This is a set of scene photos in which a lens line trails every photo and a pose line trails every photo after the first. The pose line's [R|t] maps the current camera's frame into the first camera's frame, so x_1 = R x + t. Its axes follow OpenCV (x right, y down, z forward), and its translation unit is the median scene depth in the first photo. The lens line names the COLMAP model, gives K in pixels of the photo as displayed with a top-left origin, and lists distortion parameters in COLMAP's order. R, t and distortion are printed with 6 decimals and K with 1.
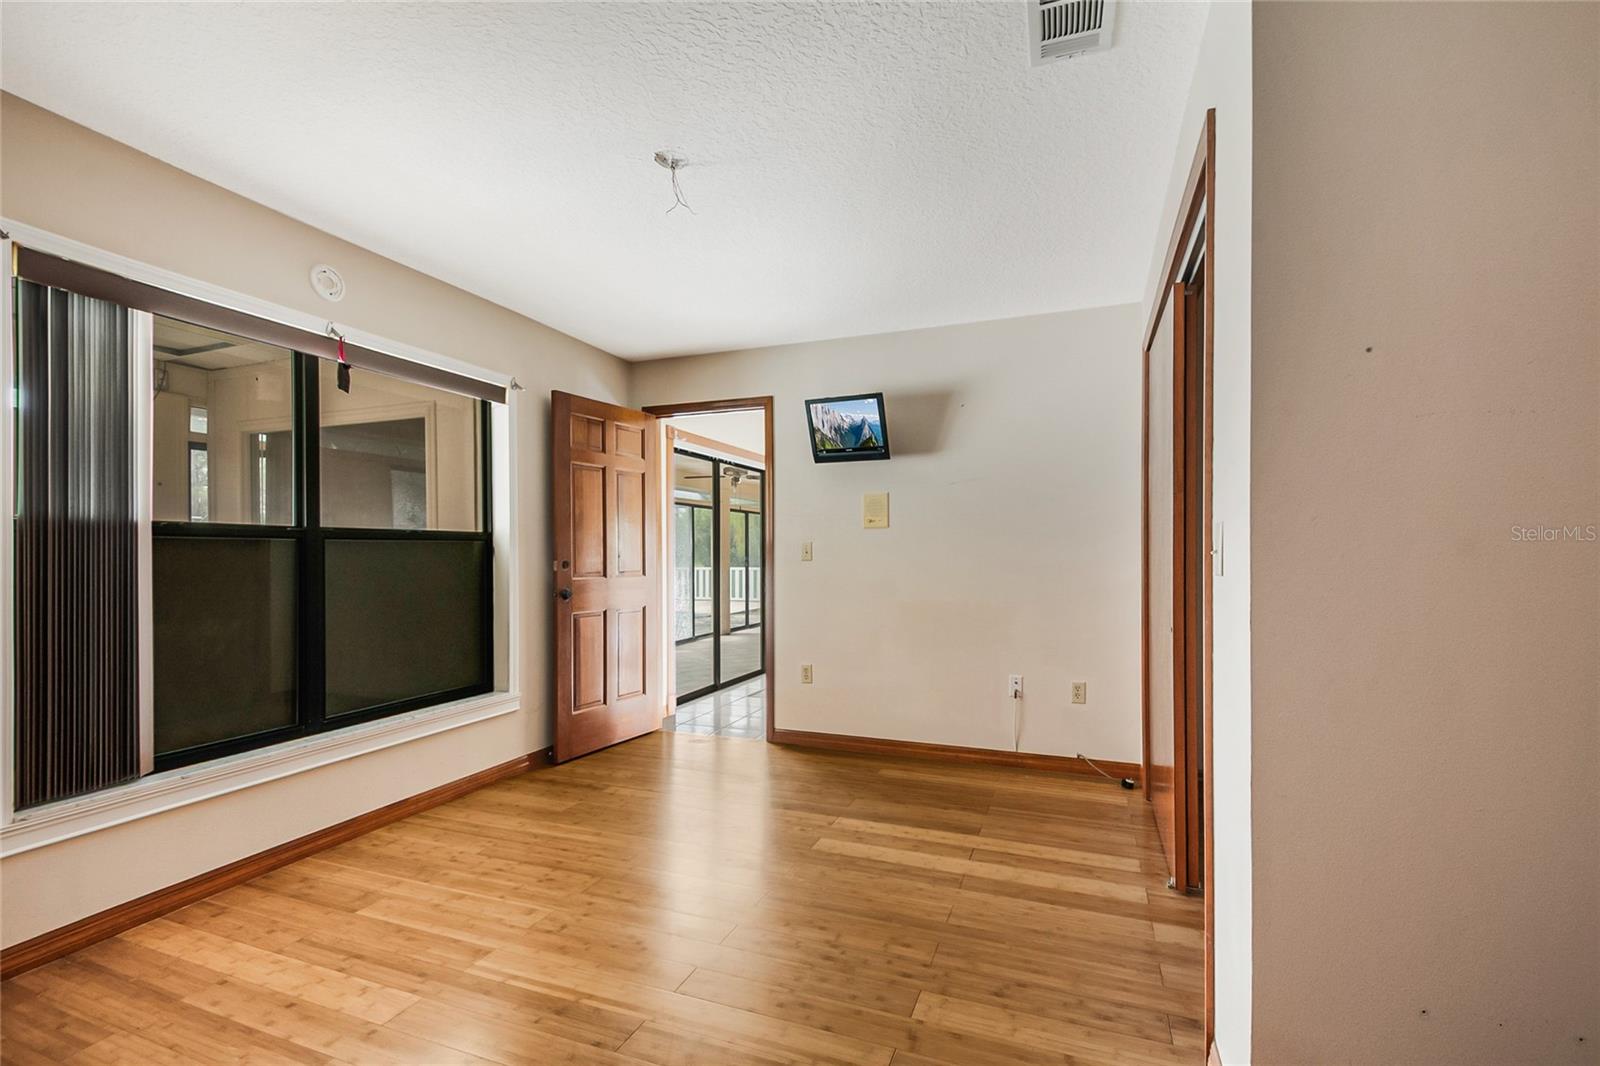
lens RADIAL K [[711.5, 0, 823.8], [0, 711.5, 550.1], [0, 0, 1]] dist [0.034742, 0.000144]
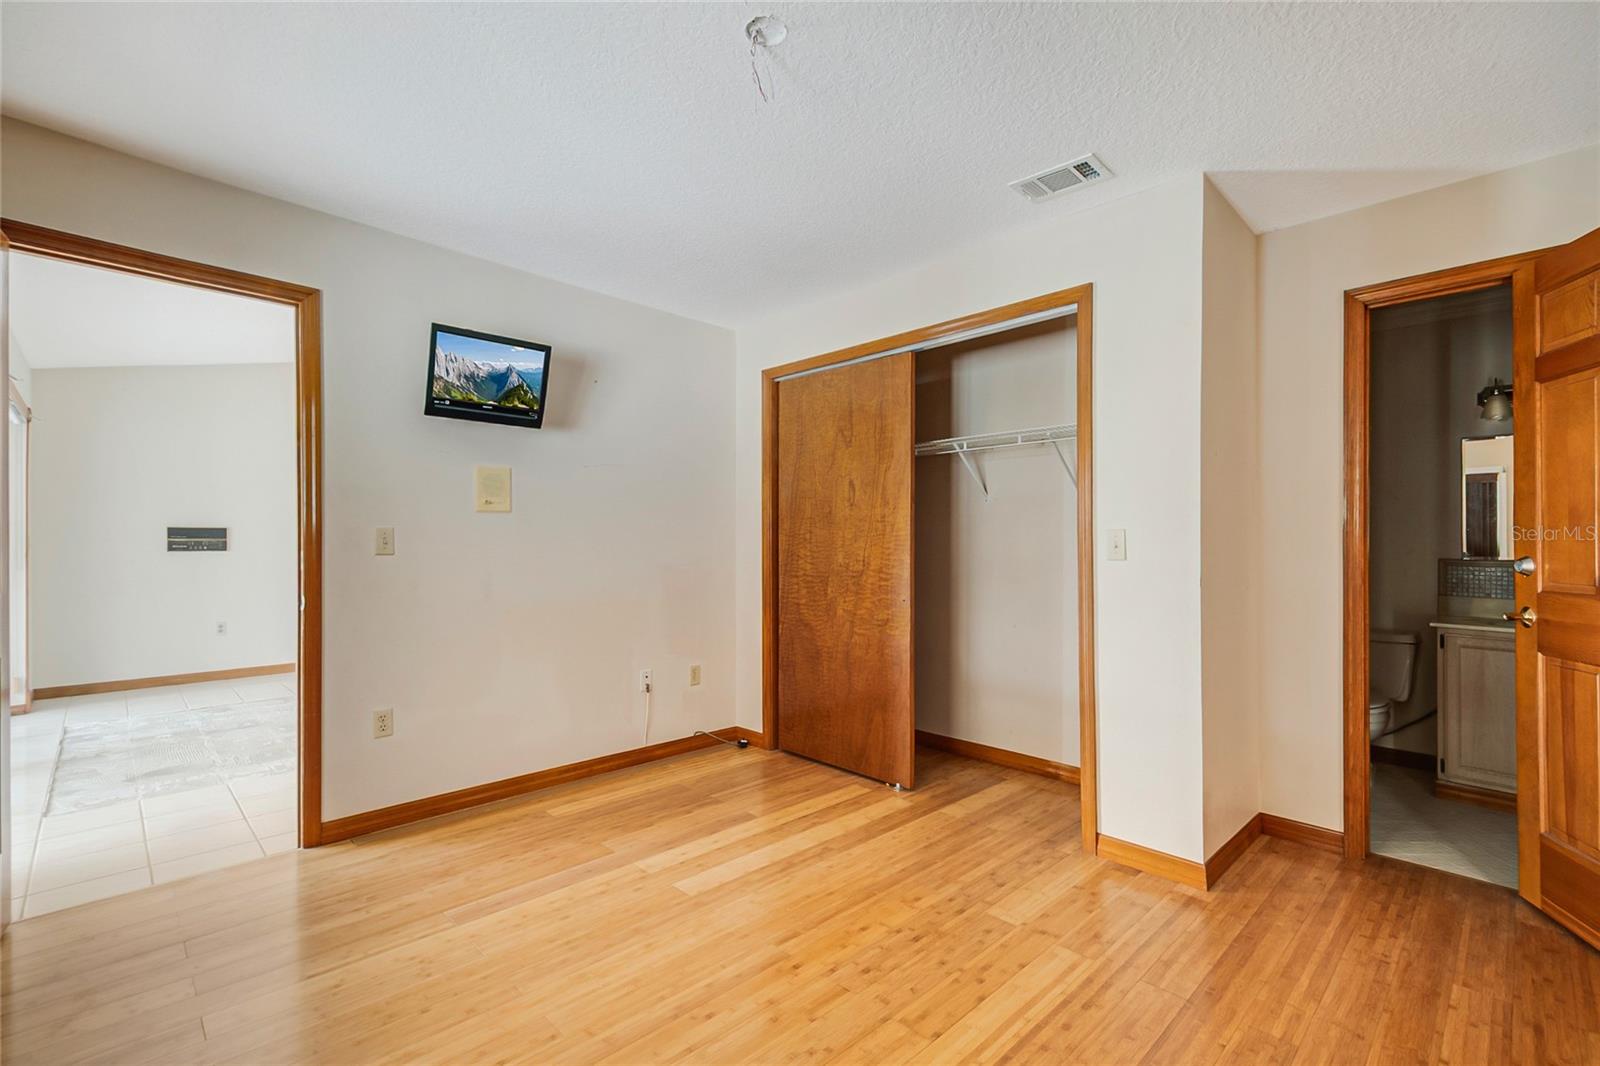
lens RADIAL K [[711.5, 0, 821.7], [0, 711.5, 554.9], [0, 0, 1]] dist [0.034742, 0.000144]
pose [[0.422616, -0.012618, 0.906221, -0.557353], [-0.003386, 0.999874, 0.015501, 0.002284], [-0.906302, -0.009619, 0.422520, 0.398078]]
